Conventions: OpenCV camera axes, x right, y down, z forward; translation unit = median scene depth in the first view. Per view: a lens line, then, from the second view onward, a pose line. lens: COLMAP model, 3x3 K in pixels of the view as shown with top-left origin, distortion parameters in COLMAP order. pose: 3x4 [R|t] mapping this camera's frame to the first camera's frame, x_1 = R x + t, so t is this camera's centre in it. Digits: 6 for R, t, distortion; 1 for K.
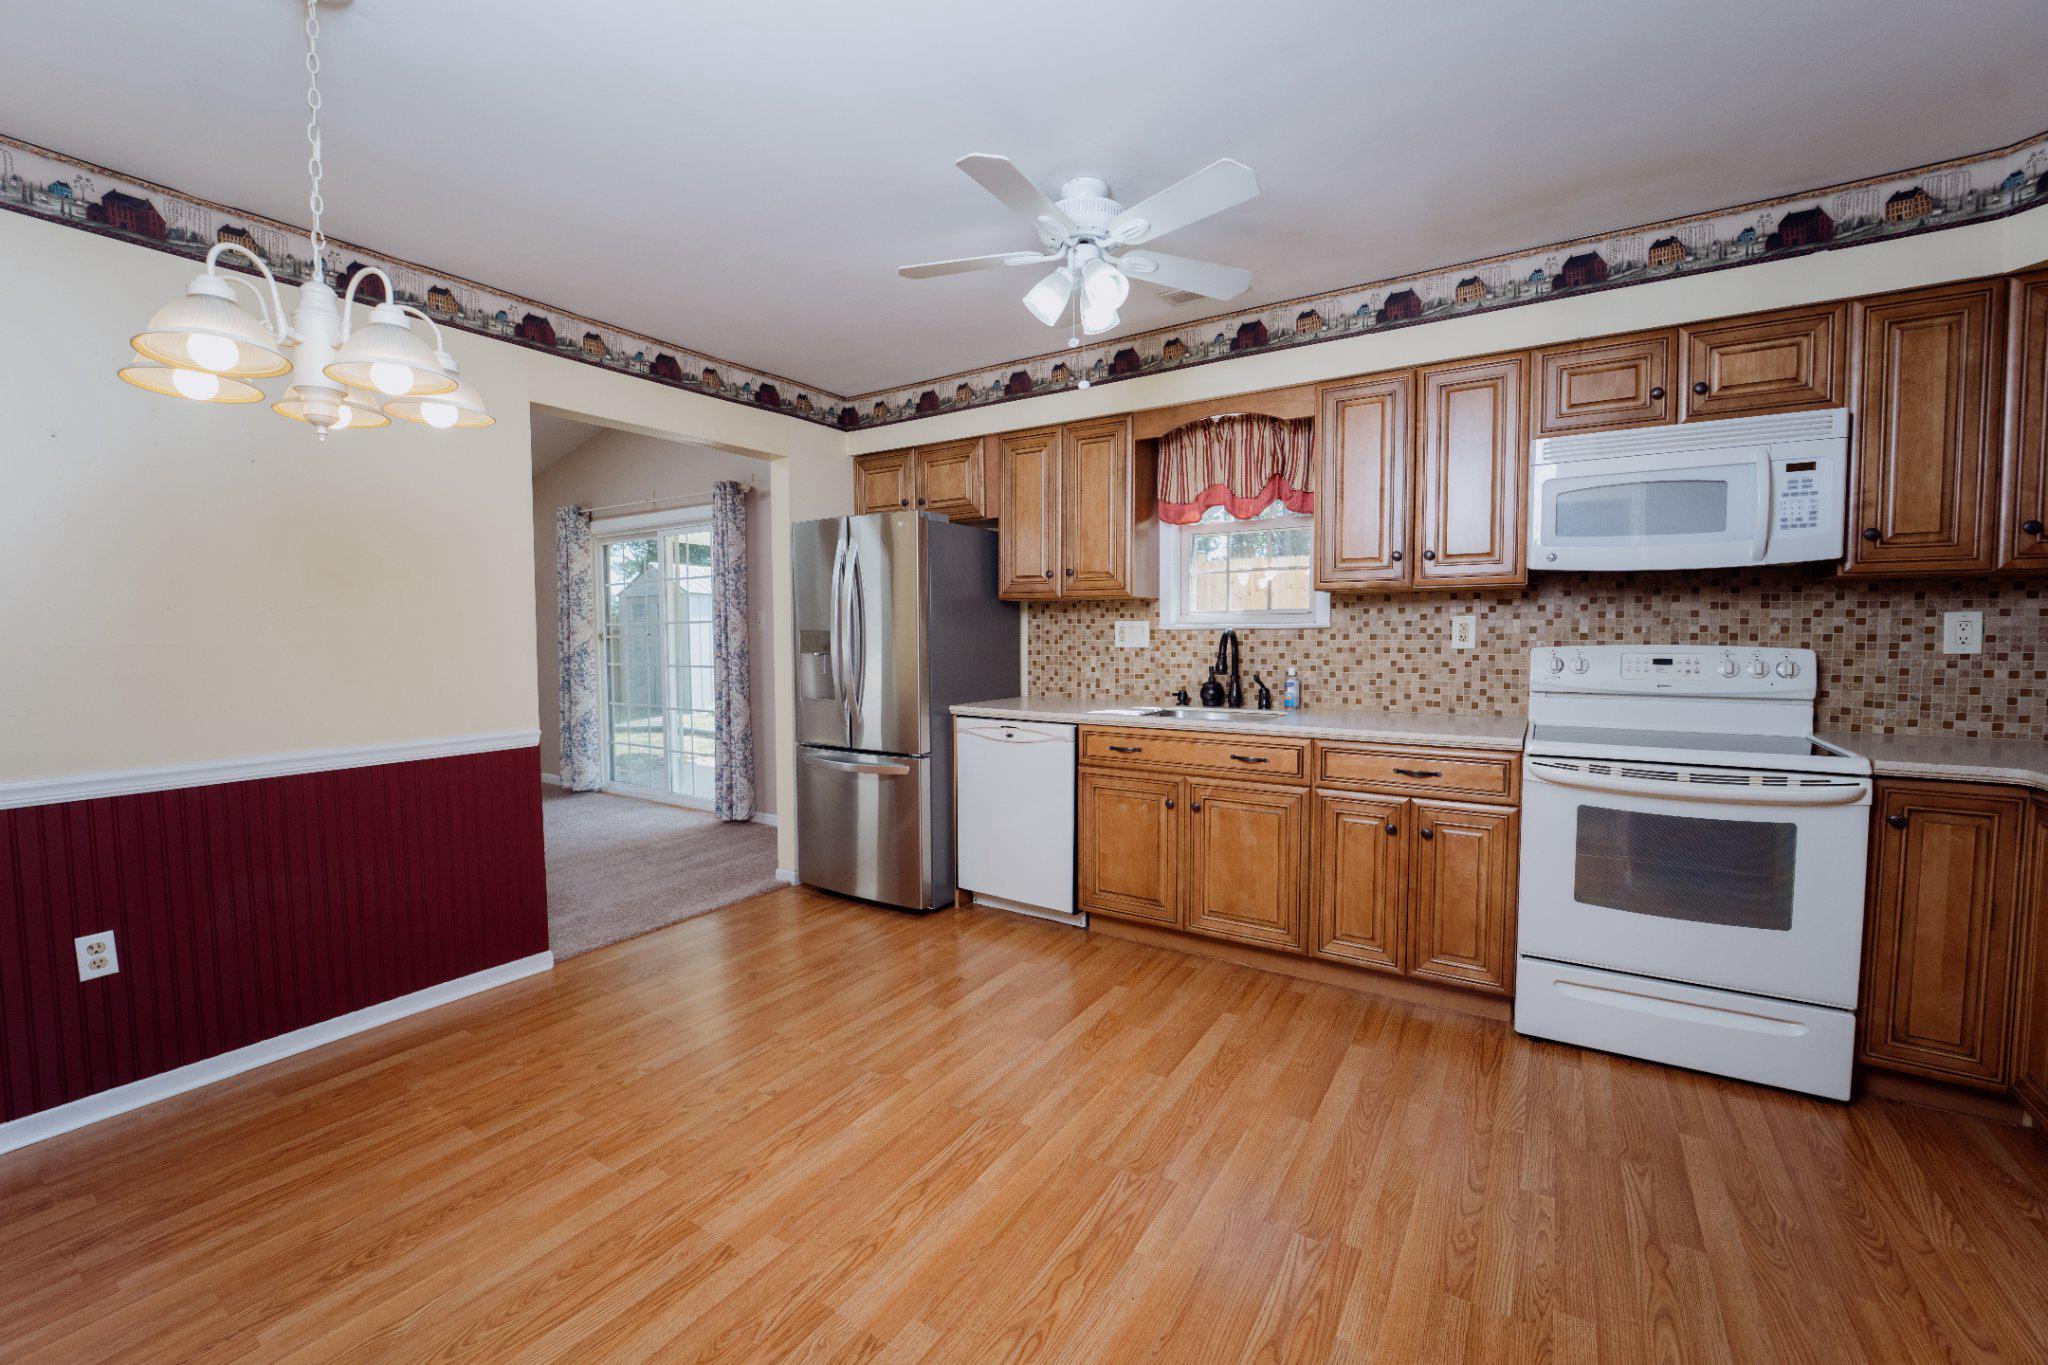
lens RADIAL K [[824.8, 0, 1017.8], [0, 824.8, 653.1], [0, 0, 1]] dist [-0.018618, -0.001010]
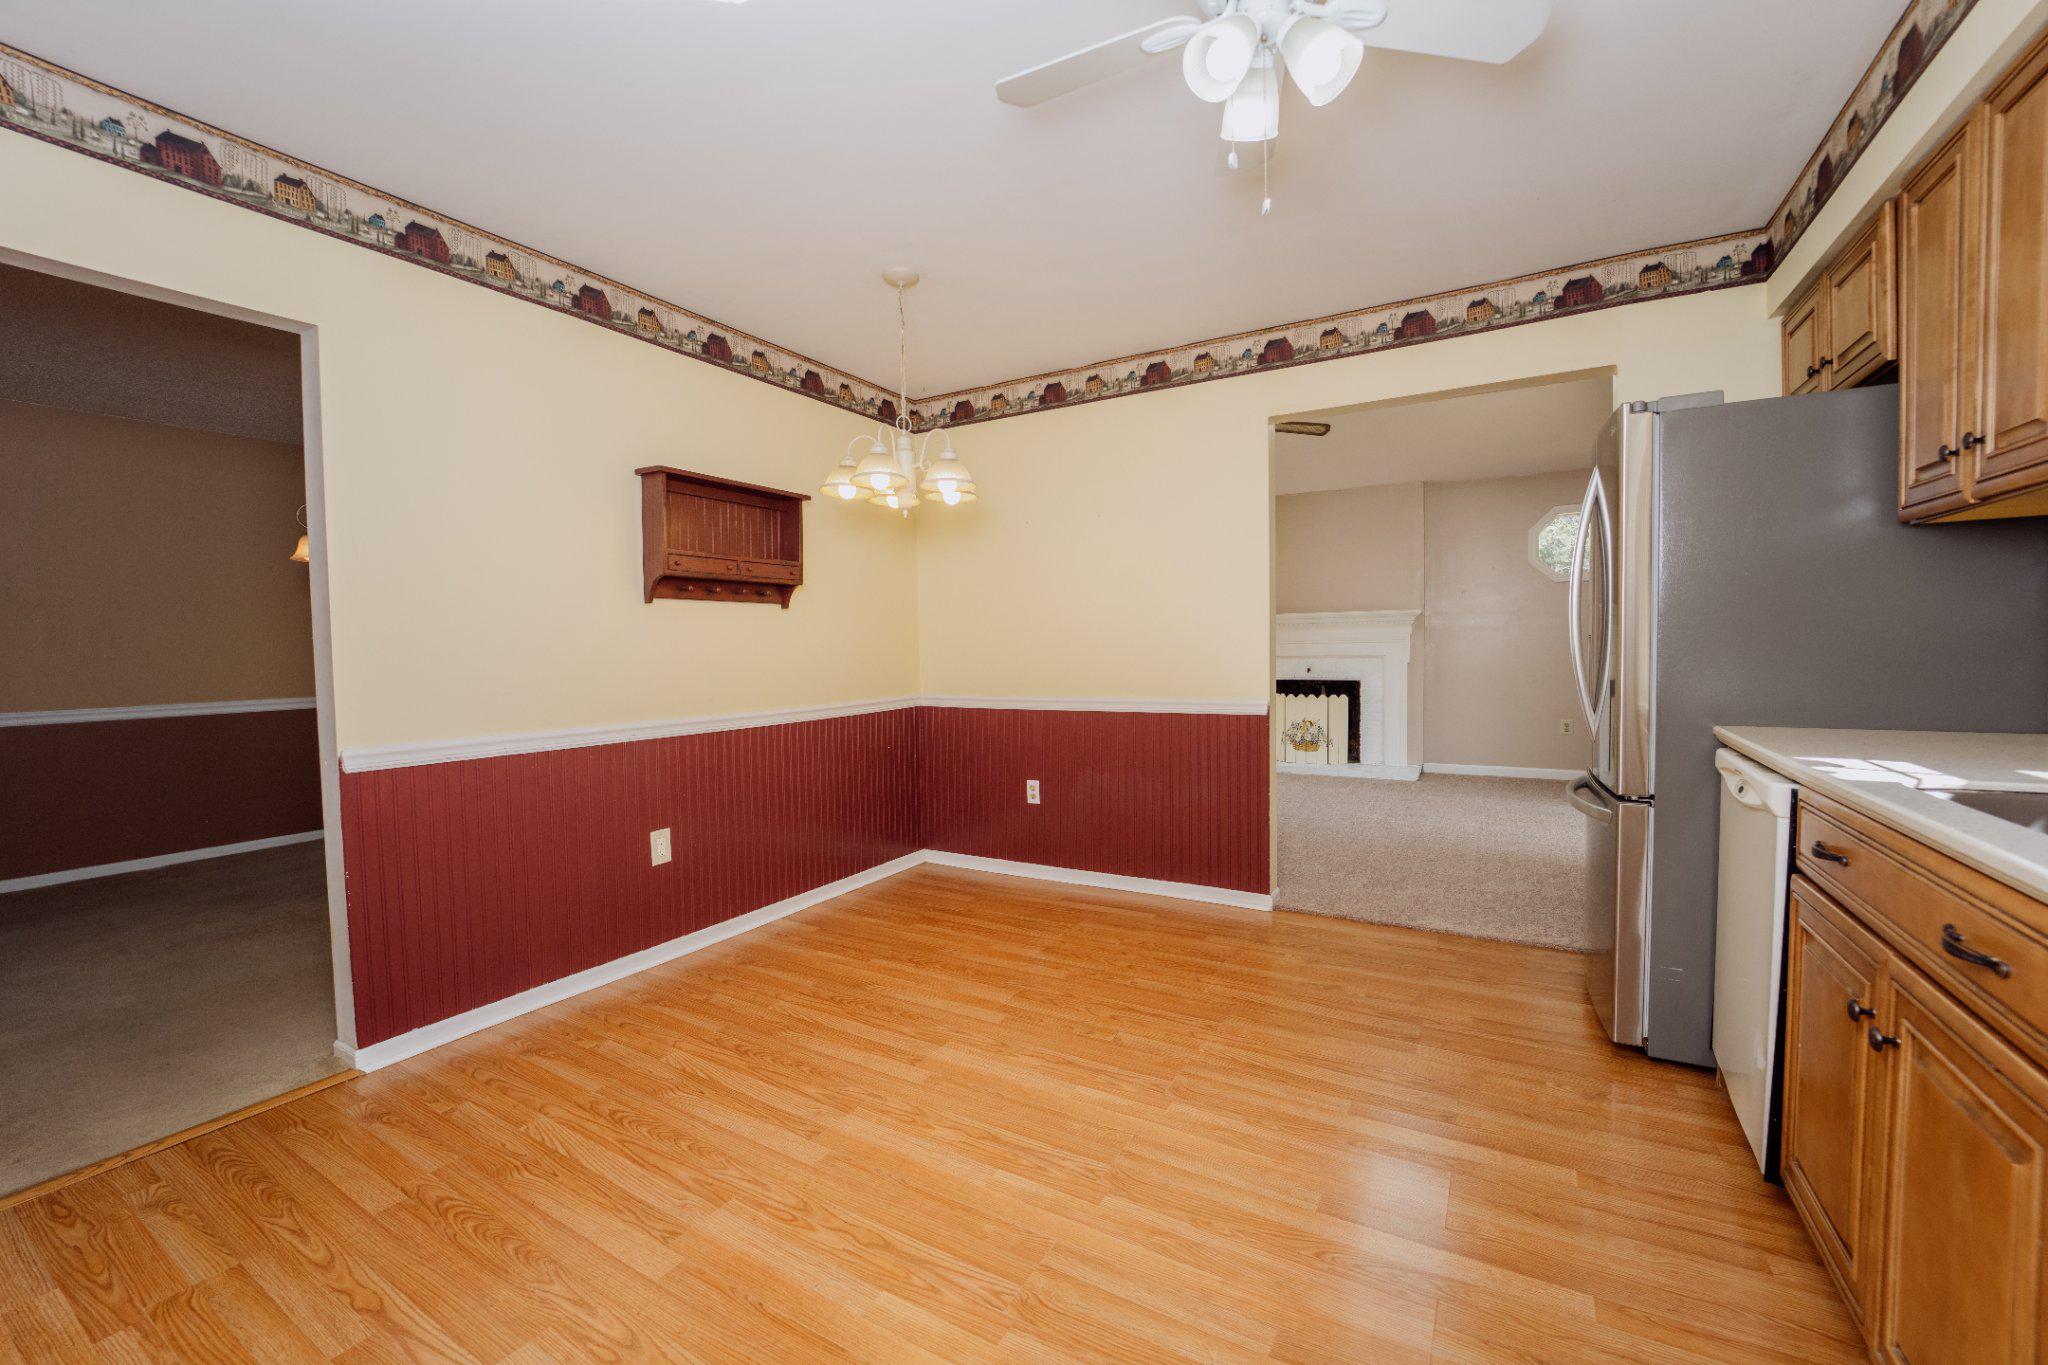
lens RADIAL K [[824.8, 0, 1038.5], [0, 824.8, 670.0], [0, 0, 1]] dist [-0.018618, -0.001010]
pose [[0.061065, 0.033422, -0.997574, 0.530146], [-0.011324, 0.999398, 0.032790, 0.014478], [0.998070, 0.009295, 0.061406, 0.584145]]
